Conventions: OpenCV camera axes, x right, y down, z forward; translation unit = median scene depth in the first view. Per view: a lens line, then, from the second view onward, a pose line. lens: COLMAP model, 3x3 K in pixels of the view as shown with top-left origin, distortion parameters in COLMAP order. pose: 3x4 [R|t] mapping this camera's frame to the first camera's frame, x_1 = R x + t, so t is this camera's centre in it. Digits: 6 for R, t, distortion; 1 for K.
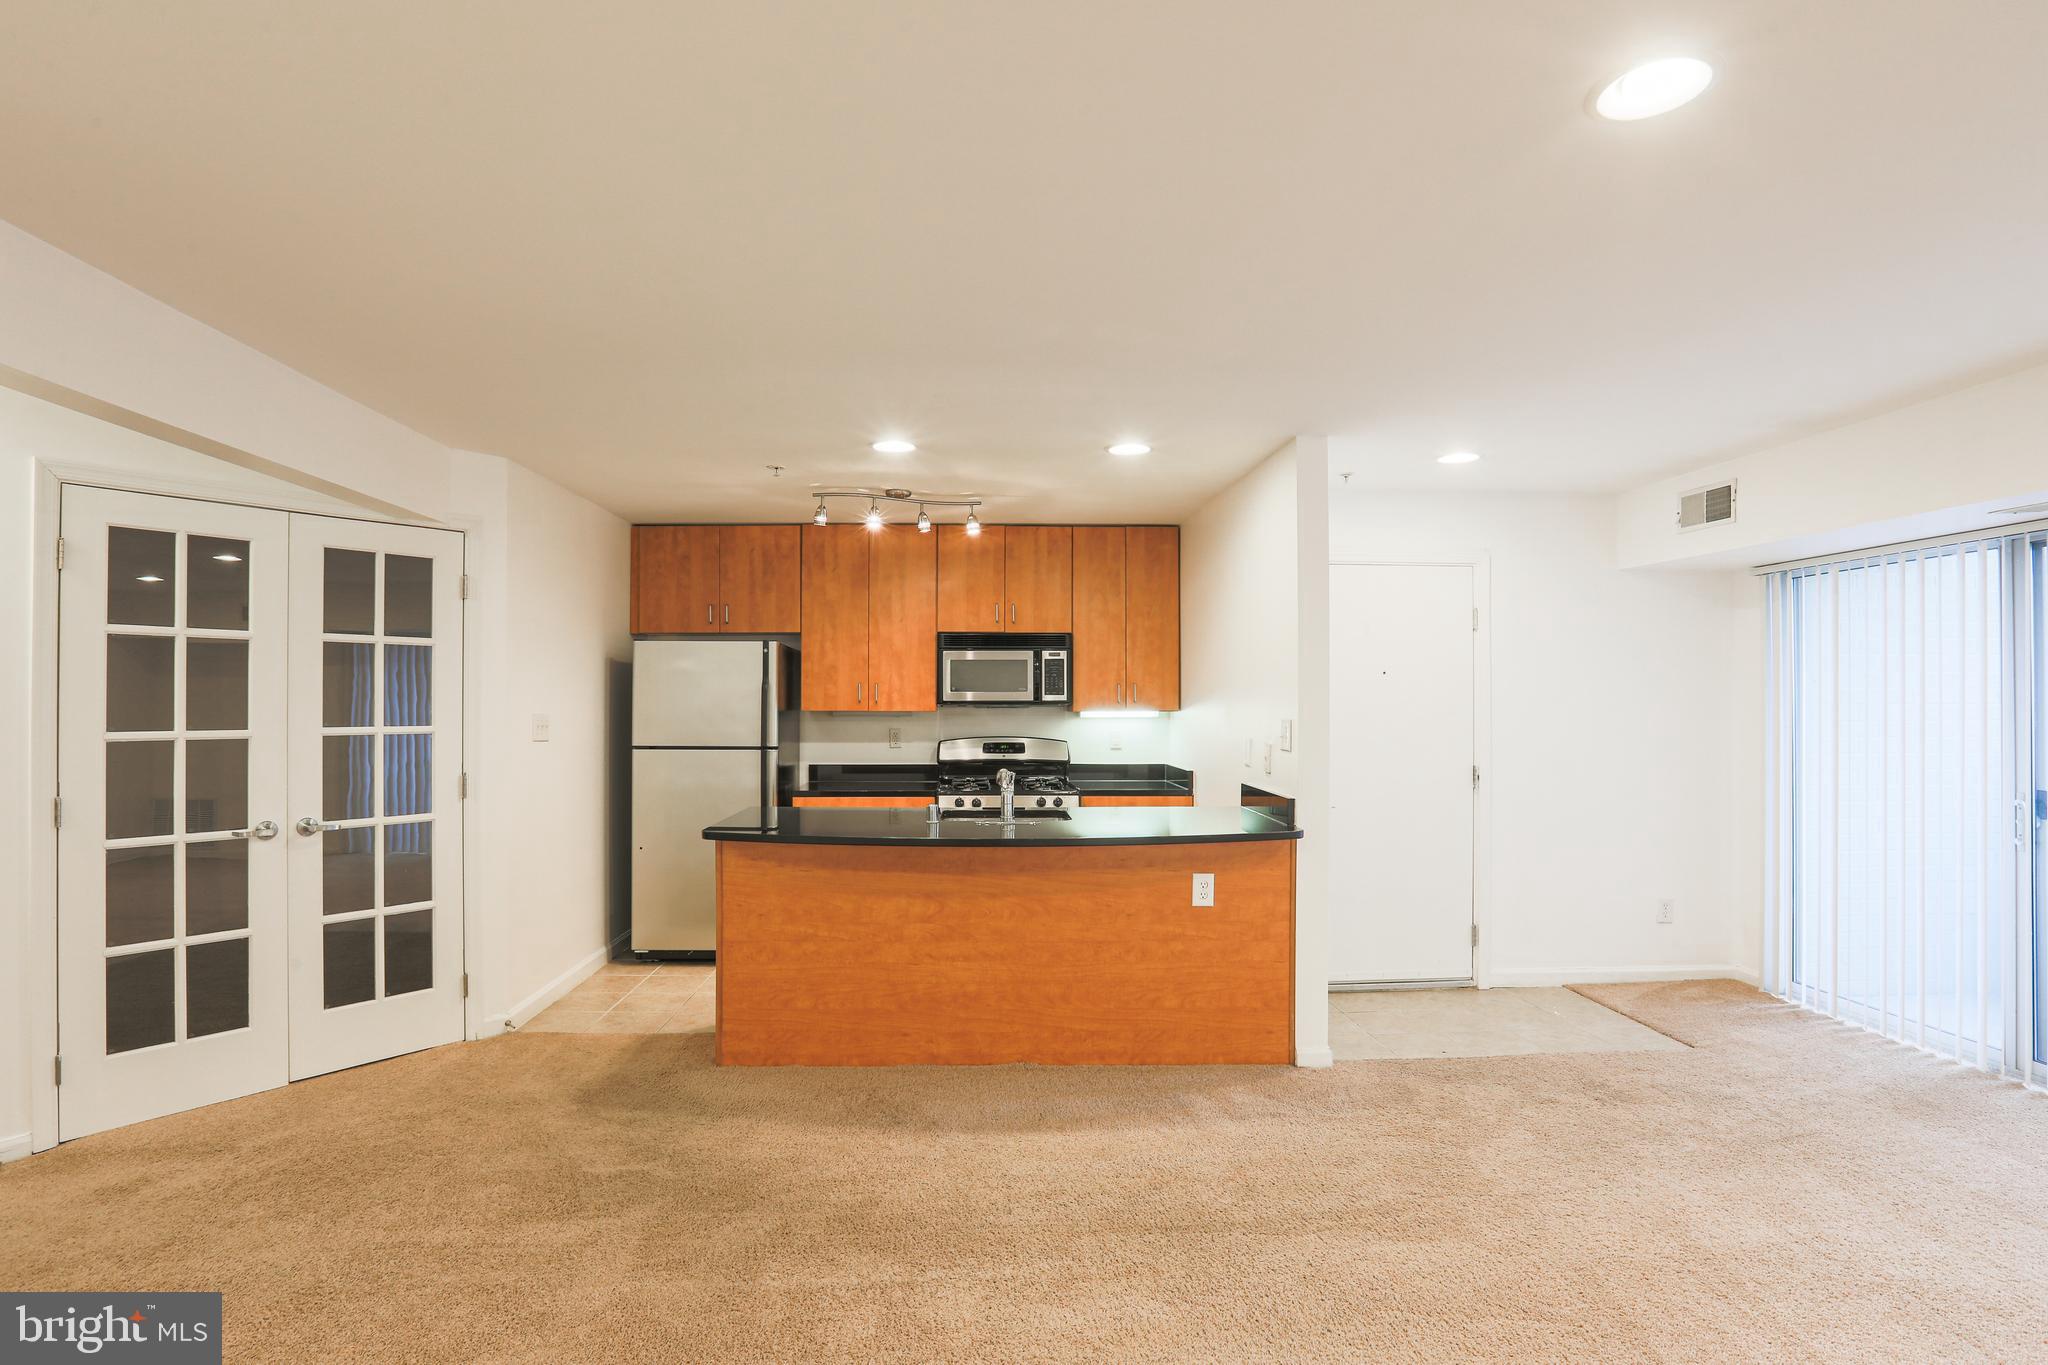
lens RADIAL K [[1008.6, 0, 1005.6], [0, 1008.6, 700.2], [0, 0, 1]] dist [-0.091157, 0.074378]
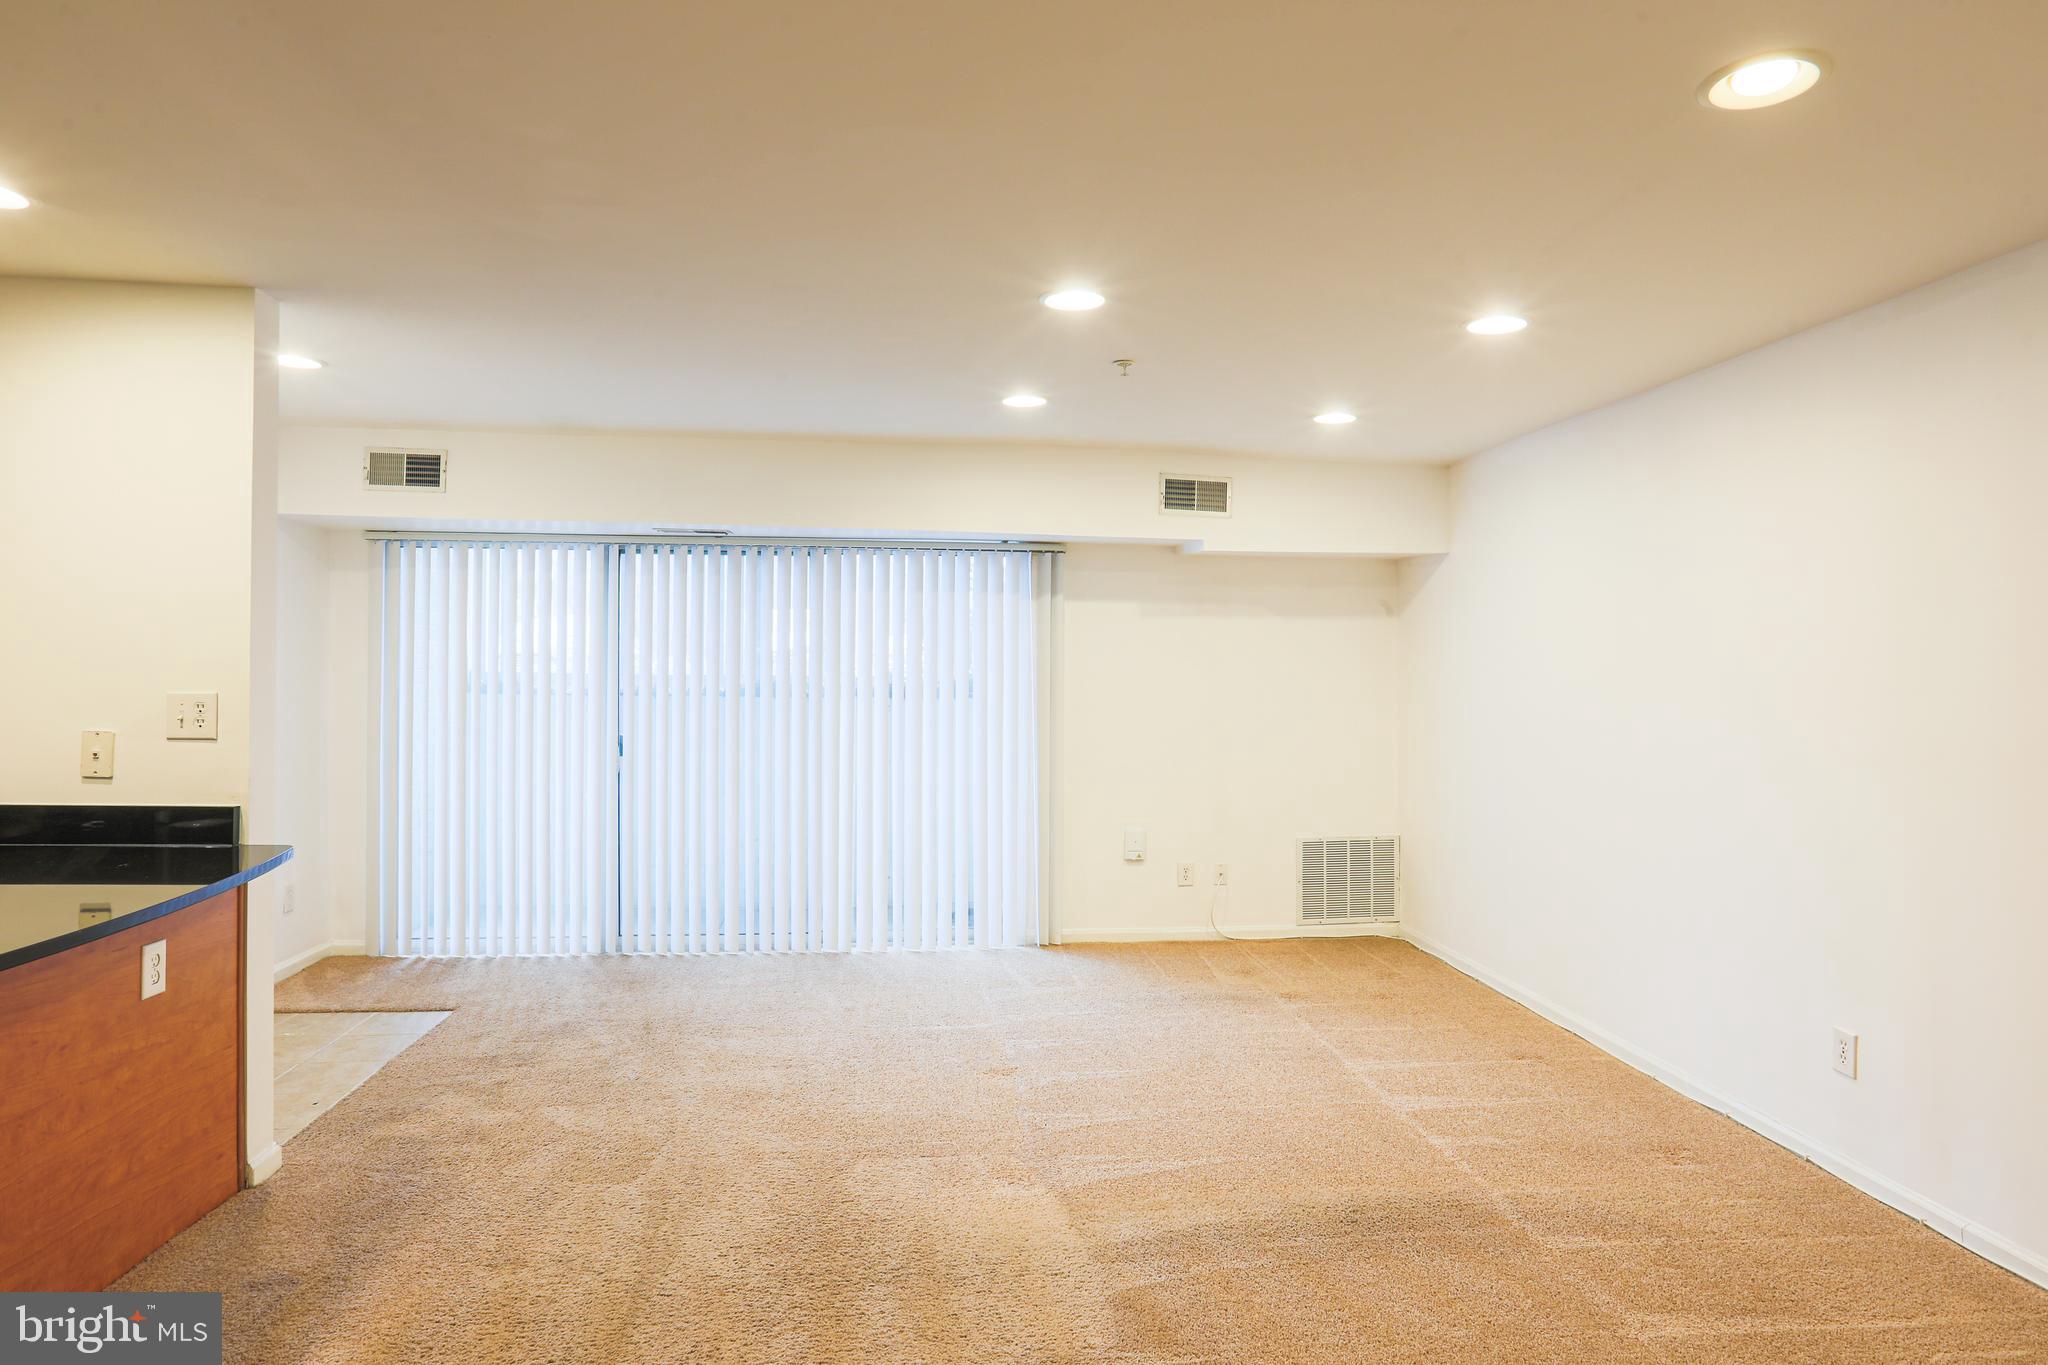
lens RADIAL K [[1164.8, 0, 1025.8], [0, 1164.8, 662.3], [0, 0, 1]] dist [-0.046211, 0.025220]
pose [[-0.058157, 0.005293, 0.998293, -0.386518], [-0.009276, 0.999940, -0.005842, -0.001628], [-0.998264, -0.009600, -0.058105, 0.357228]]
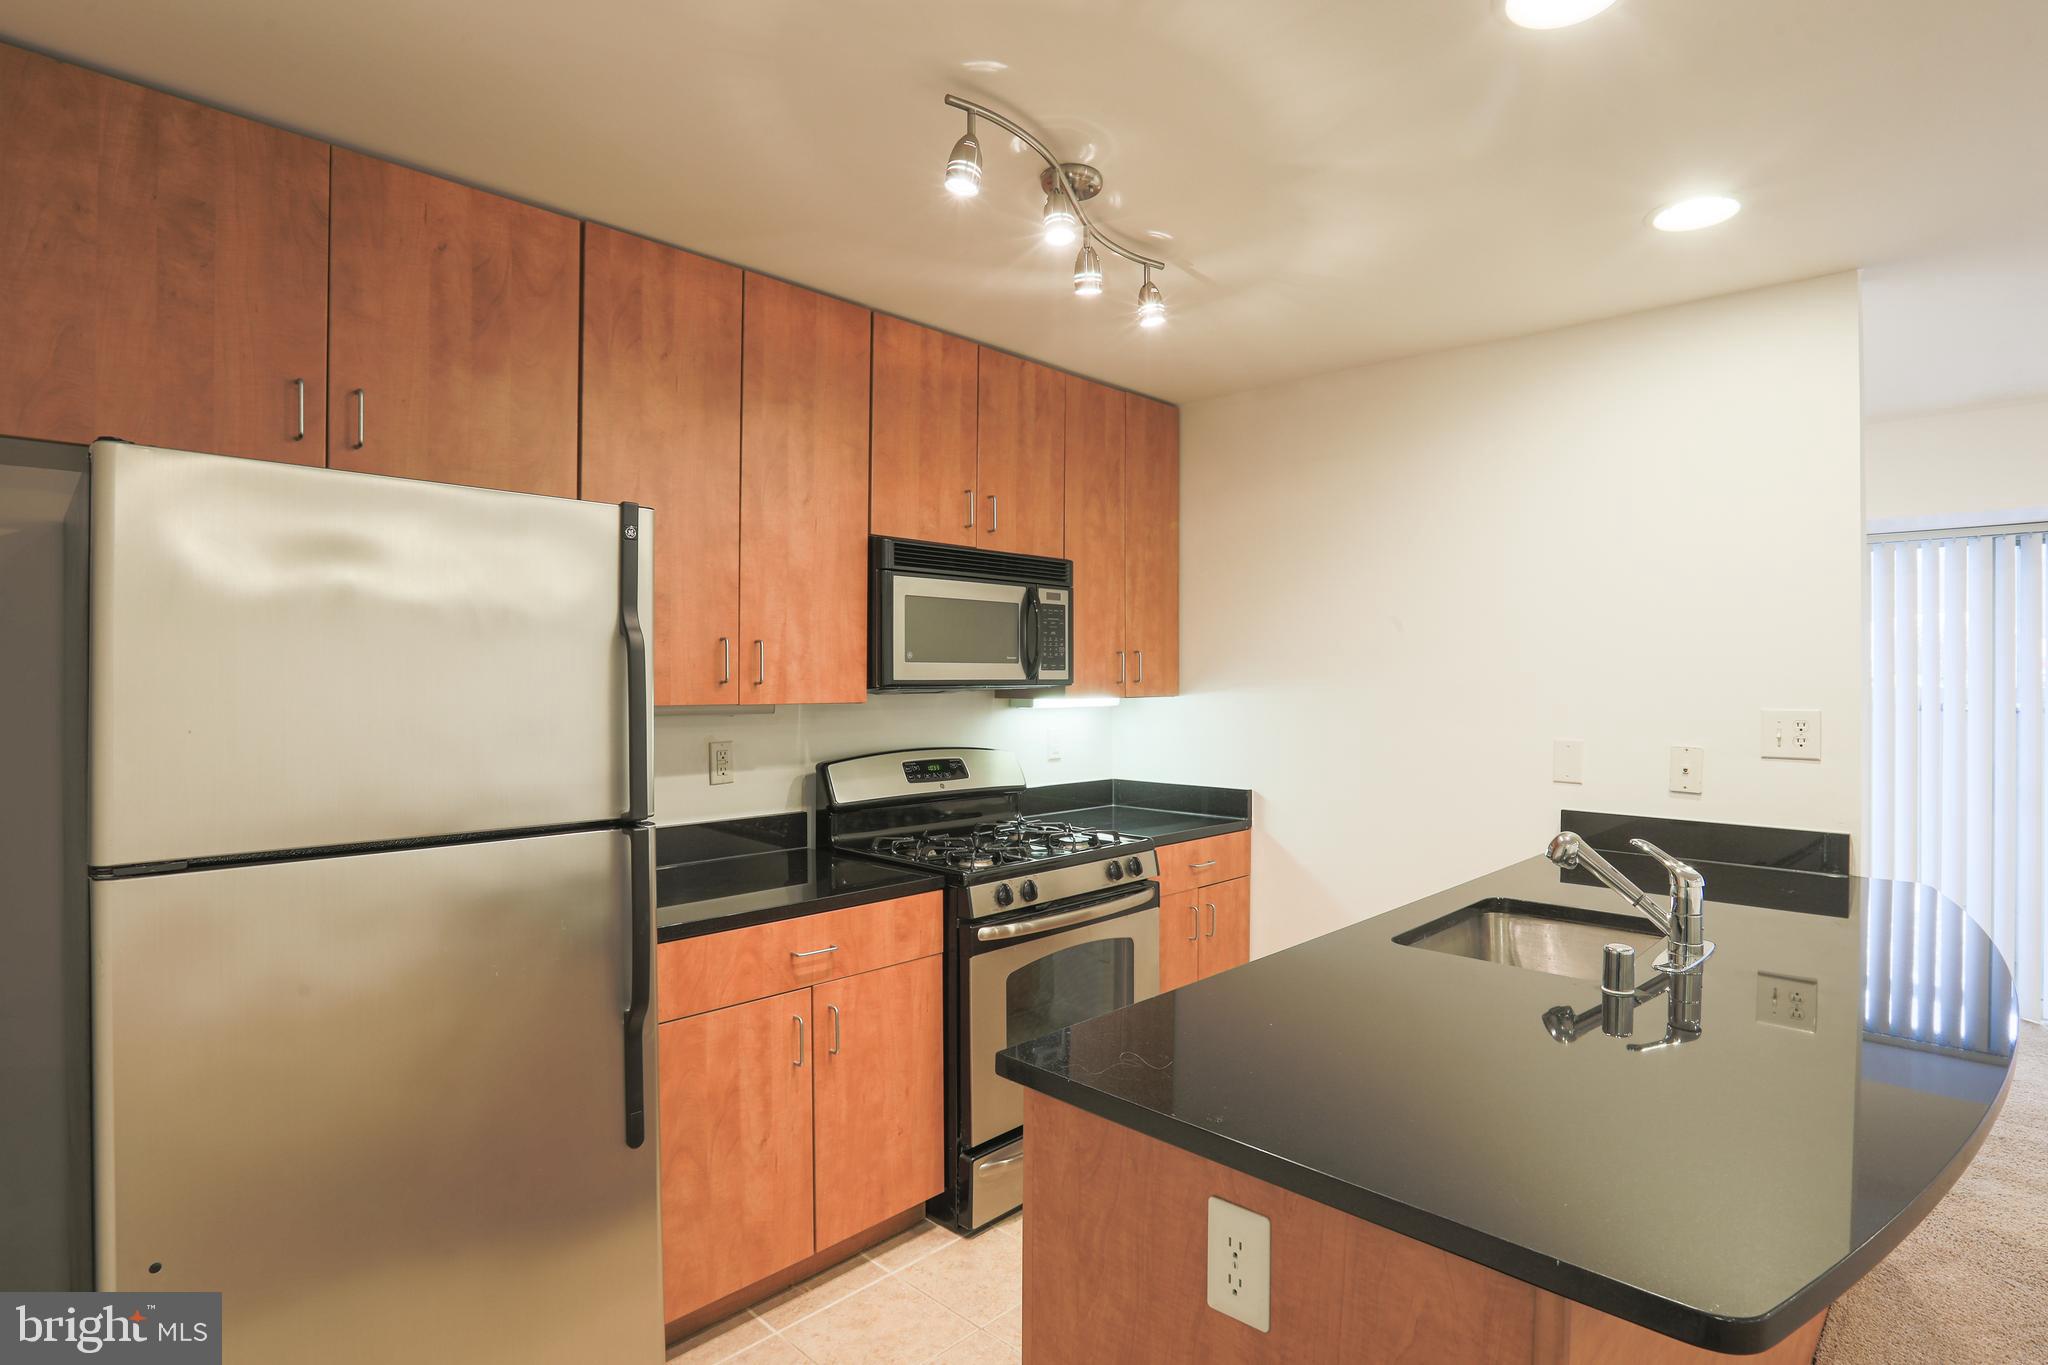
lens RADIAL K [[1025.7, 0, 1066.6], [0, 1025.7, 679.0], [0, 0, 1]] dist [-0.053618, 0.018686]
pose [[0.707142, -0.000276, 0.707072, -0.371628], [-0.000990, 0.999999, 0.001382, -0.000972], [-0.707071, -0.001677, 0.707140, 0.645415]]
